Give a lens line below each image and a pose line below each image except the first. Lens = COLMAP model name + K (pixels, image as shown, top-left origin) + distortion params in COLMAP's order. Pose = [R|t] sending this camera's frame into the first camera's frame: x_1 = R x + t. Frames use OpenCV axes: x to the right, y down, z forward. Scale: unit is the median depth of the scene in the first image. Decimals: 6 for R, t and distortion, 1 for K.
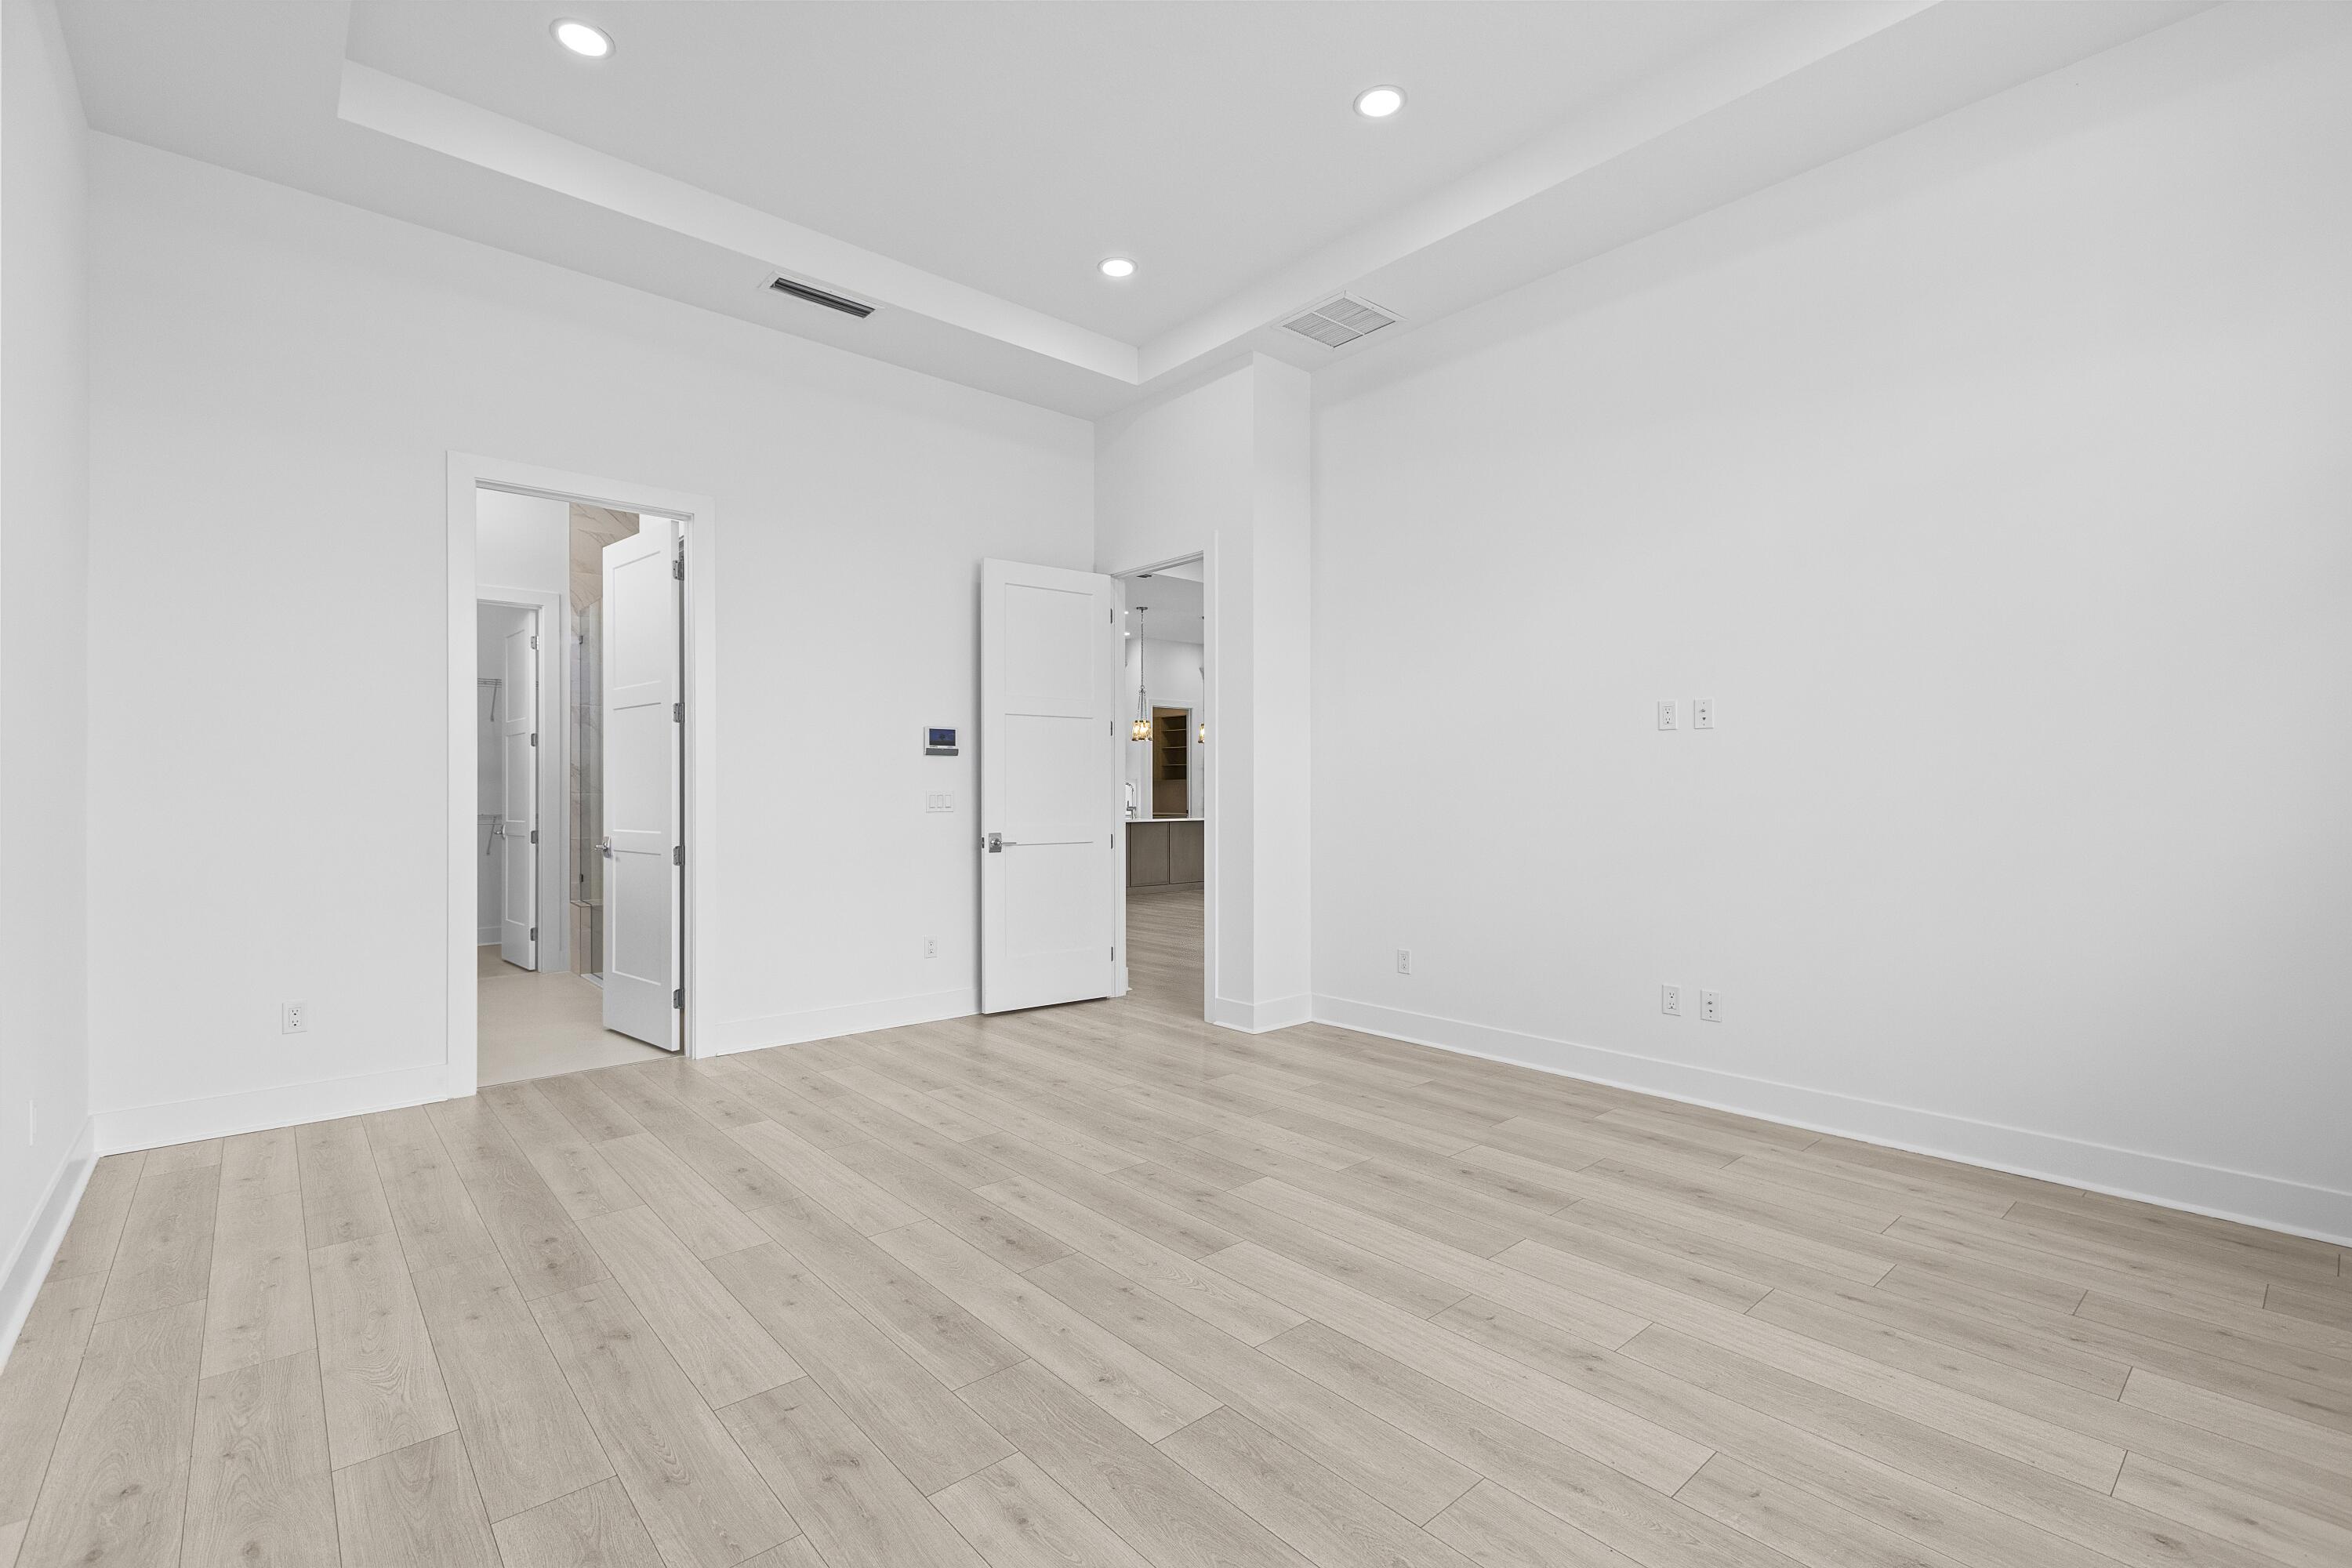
lens RADIAL K [[1053.9, 0, 1189.4], [0, 1053.9, 792.8], [0, 0, 1]] dist [0.002604, -0.000678]
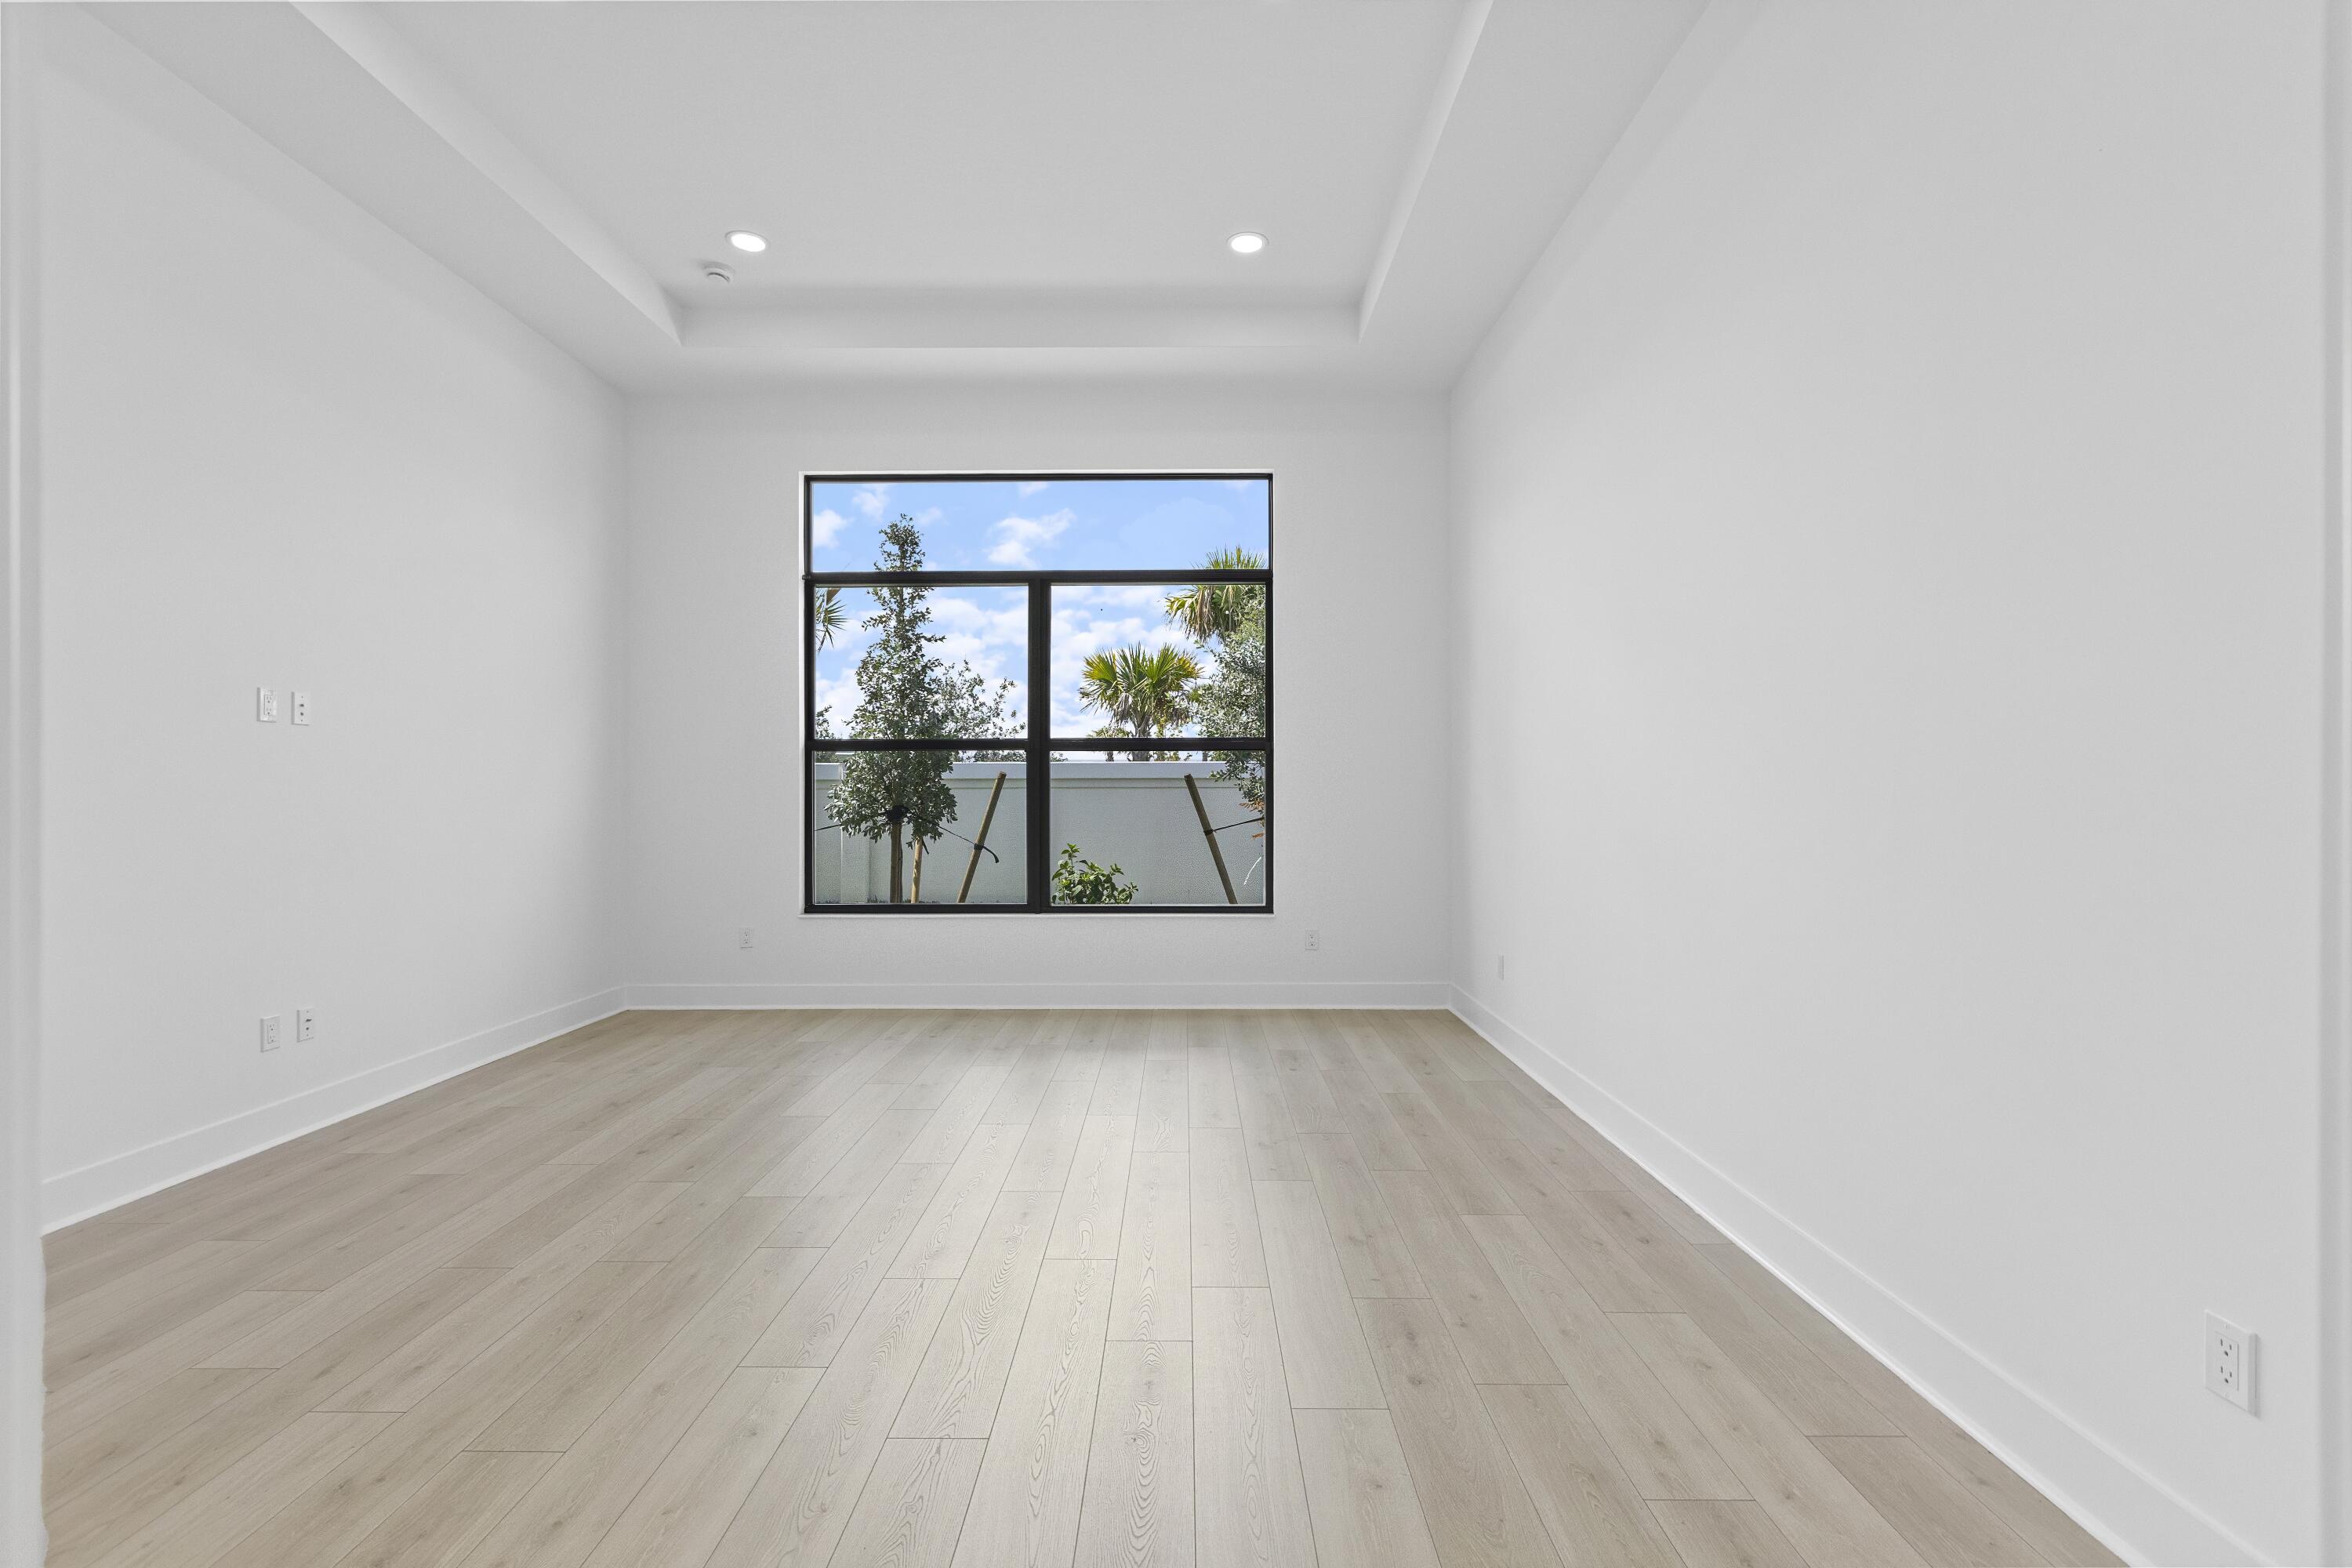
lens RADIAL K [[1053.9, 0, 1186.1], [0, 1053.9, 782.1], [0, 0, 1]] dist [0.002604, -0.000678]
pose [[-0.749336, 0.009878, 0.662116, -0.817789], [0.003620, 0.999935, -0.010821, 0.005028], [-0.662180, -0.005712, -0.749323, 1.389978]]
